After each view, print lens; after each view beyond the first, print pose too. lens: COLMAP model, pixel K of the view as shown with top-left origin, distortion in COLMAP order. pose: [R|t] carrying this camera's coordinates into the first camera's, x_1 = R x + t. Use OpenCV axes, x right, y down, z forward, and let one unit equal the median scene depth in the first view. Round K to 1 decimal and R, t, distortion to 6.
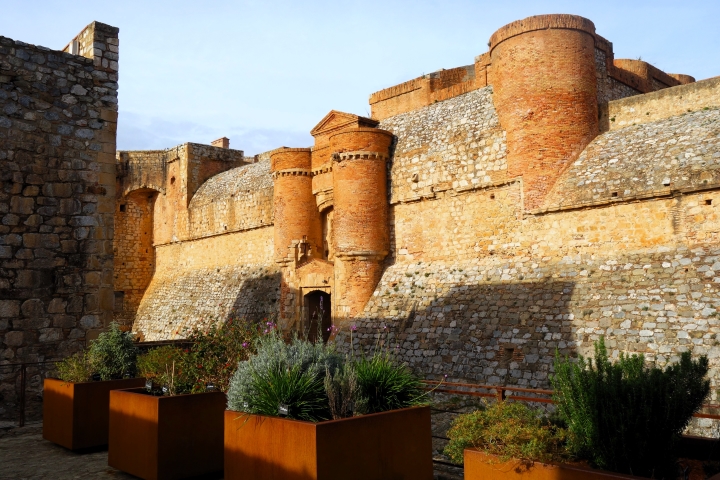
lens RADIAL K [[592.0, 0, 359.4], [0, 592.0, 239.1], [0, 0, 1]] dist [0.007340, -0.011312]
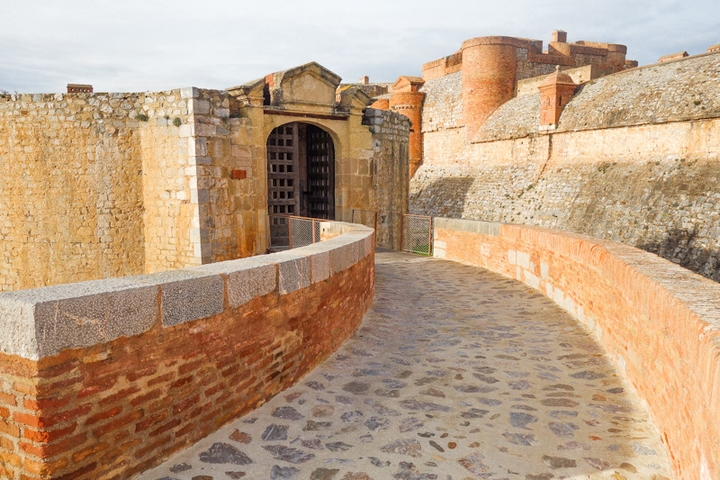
lens RADIAL K [[595.4, 0, 360.4], [0, 595.4, 240.7], [0, 0, 1]] dist [0.005817, -0.003263]
pose [[0.929976, 0.056179, -0.363301, 0.603050], [0.023034, 0.977408, 0.210104, -0.130804], [0.366897, -0.203760, 0.907672, -0.890406]]
